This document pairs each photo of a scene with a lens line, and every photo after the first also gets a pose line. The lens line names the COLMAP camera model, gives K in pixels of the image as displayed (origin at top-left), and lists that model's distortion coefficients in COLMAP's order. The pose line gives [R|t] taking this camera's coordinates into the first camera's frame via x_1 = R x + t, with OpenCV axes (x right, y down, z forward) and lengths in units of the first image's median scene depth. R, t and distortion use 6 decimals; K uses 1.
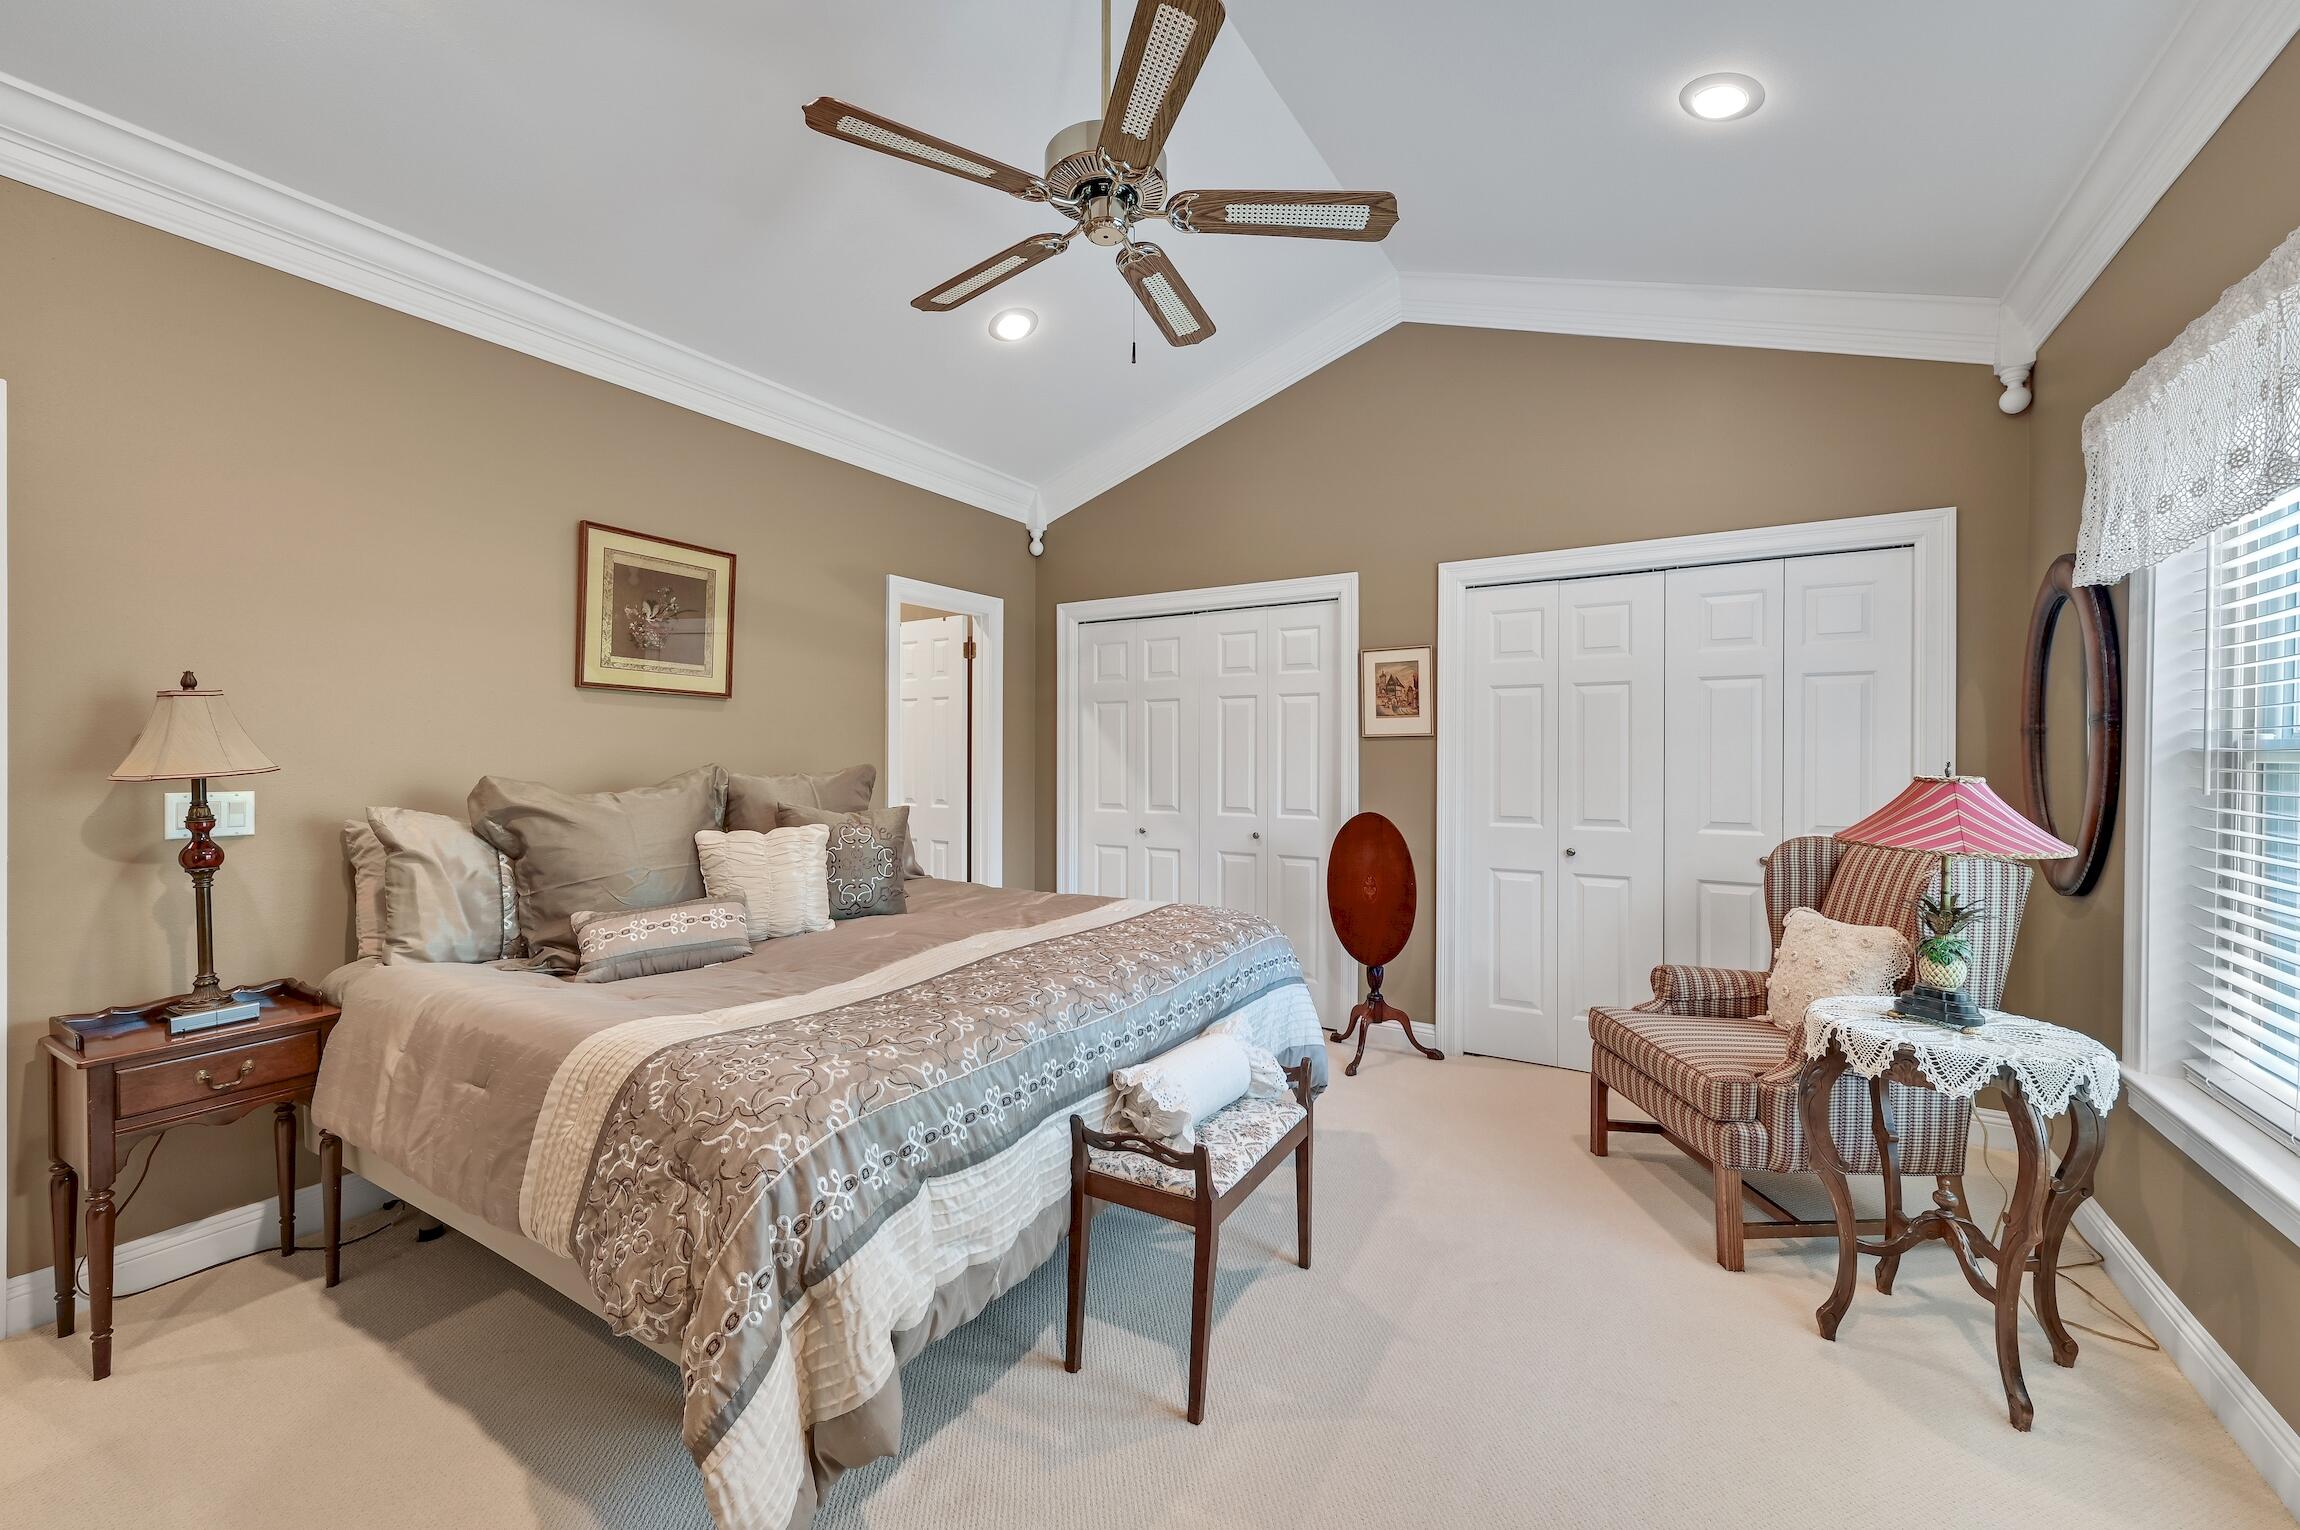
lens RADIAL K [[917.1, 0, 1160.3], [0, 917.1, 764.3], [0, 0, 1]] dist [0.004787, 0.000037]
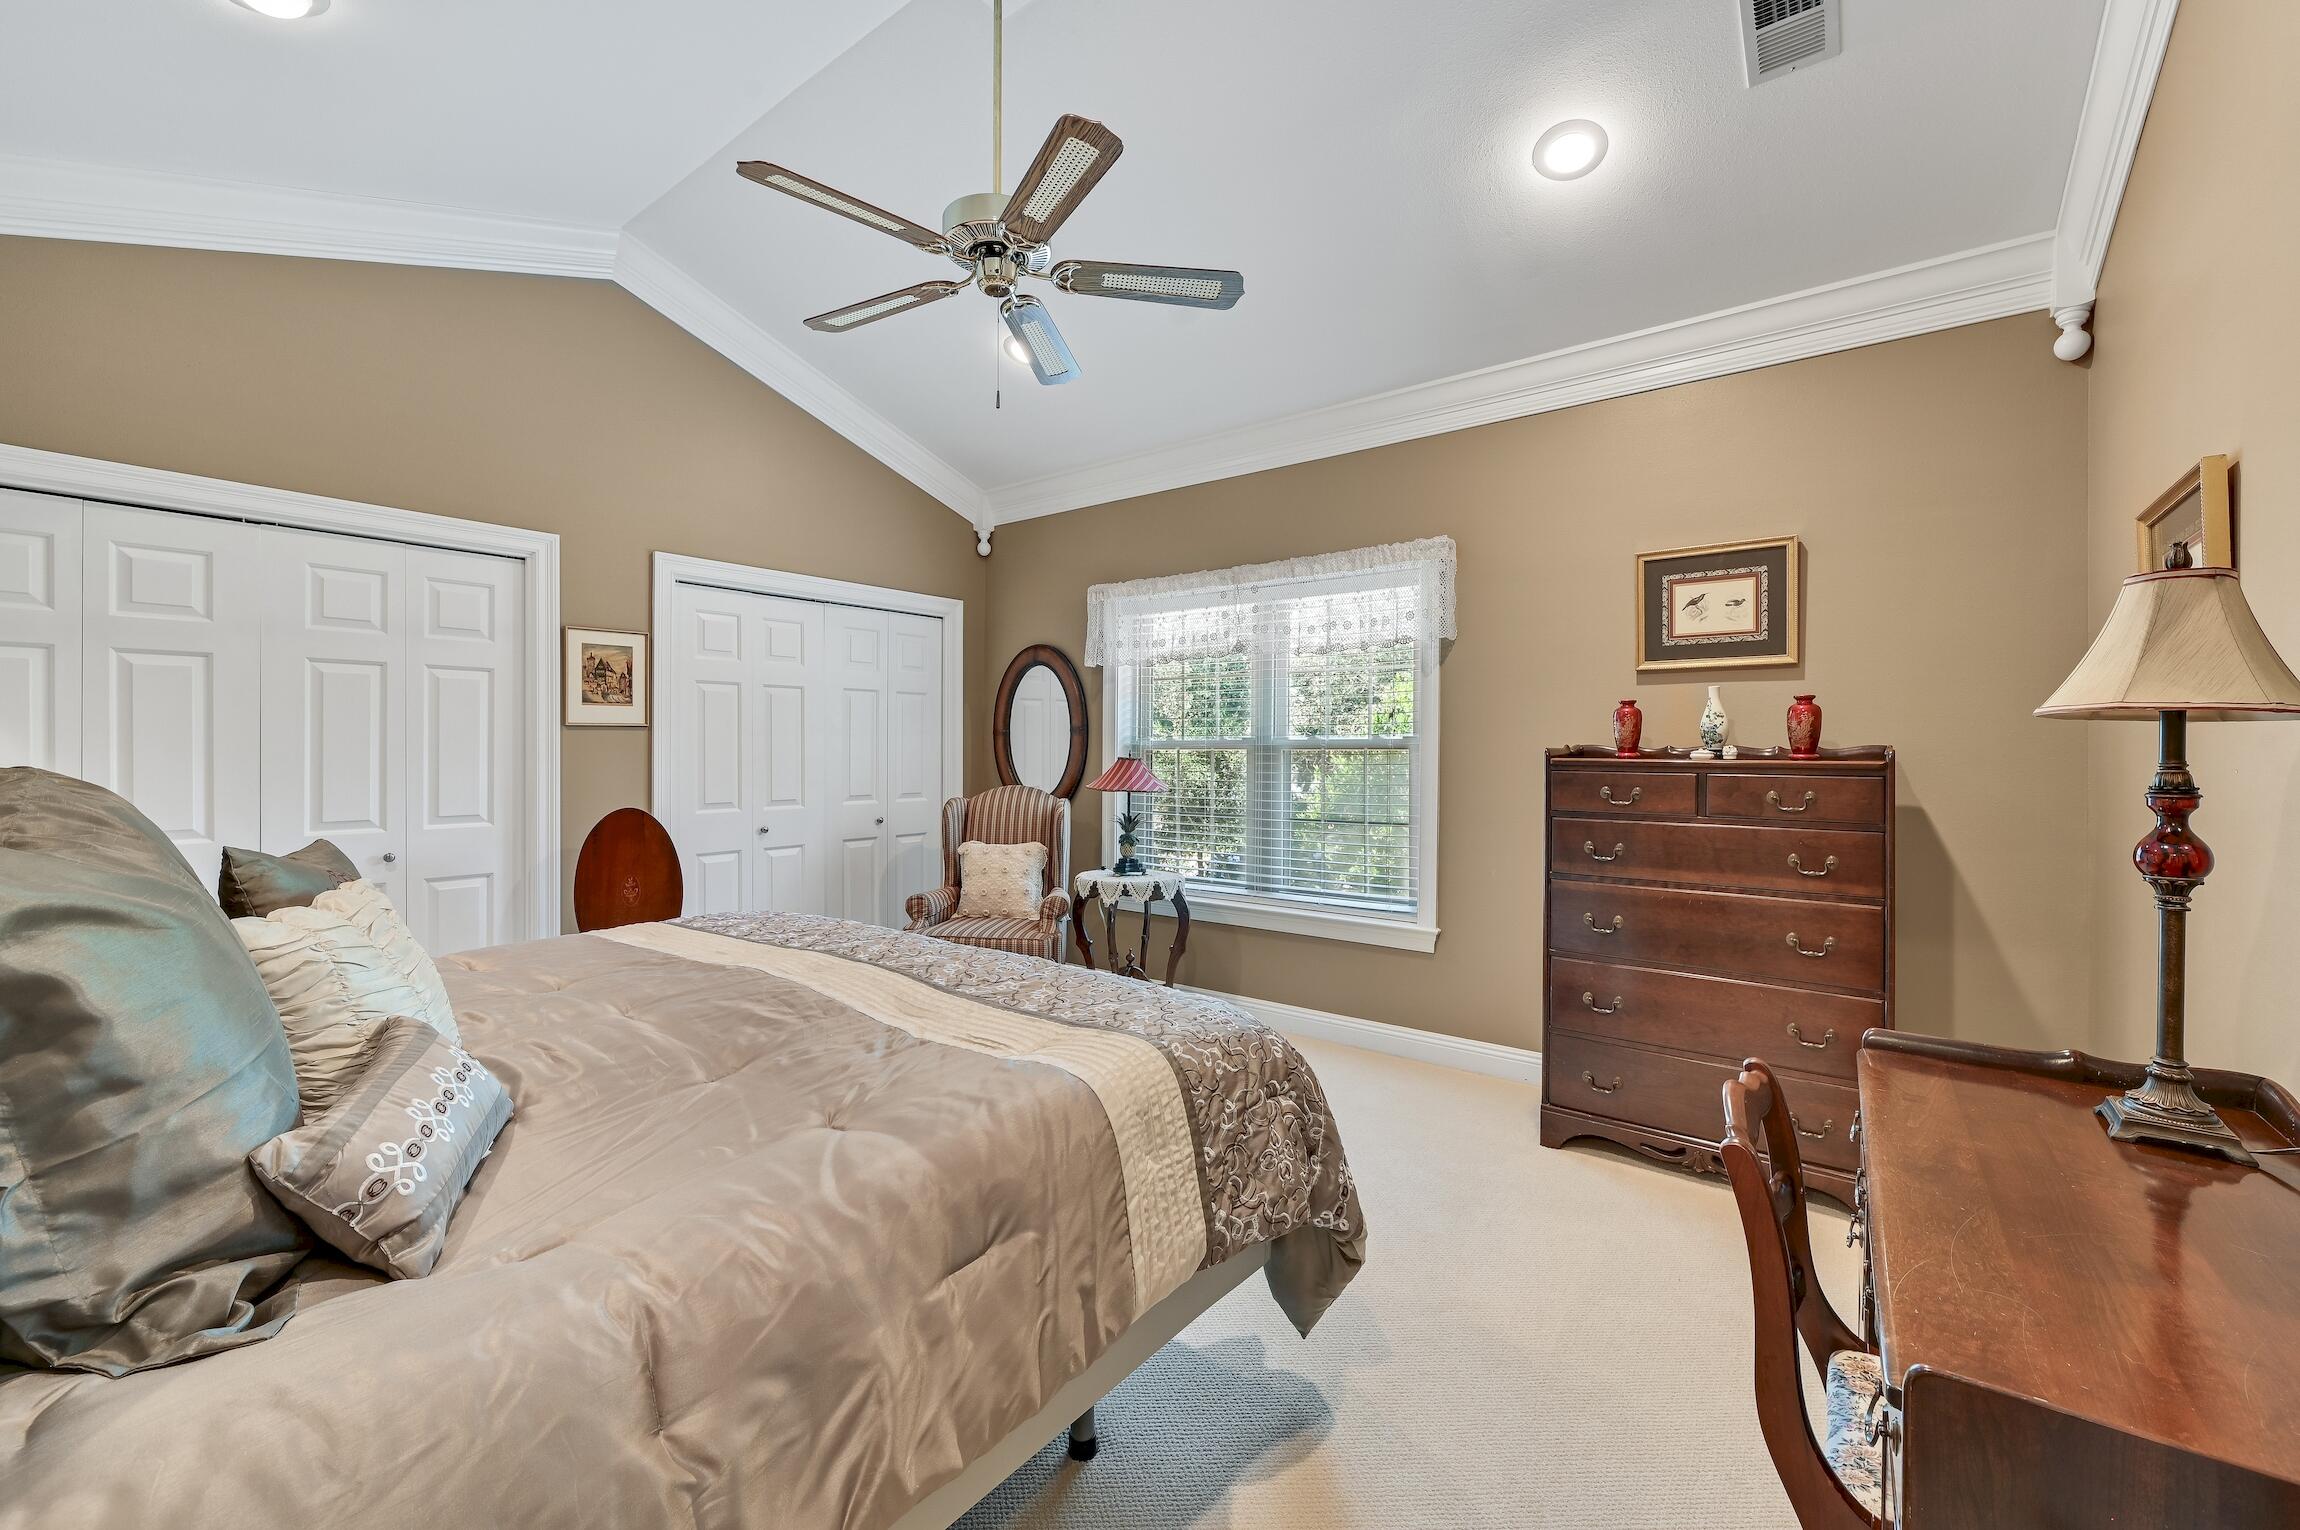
lens RADIAL K [[917.1, 0, 1162.6], [0, 917.1, 750.1], [0, 0, 1]] dist [0.004787, 0.000037]
pose [[0.091415, -0.003594, 0.995806, -0.617832], [0.011280, 0.999933, 0.002573, -0.002368], [-0.995749, 0.010998, 0.091450, 0.367381]]
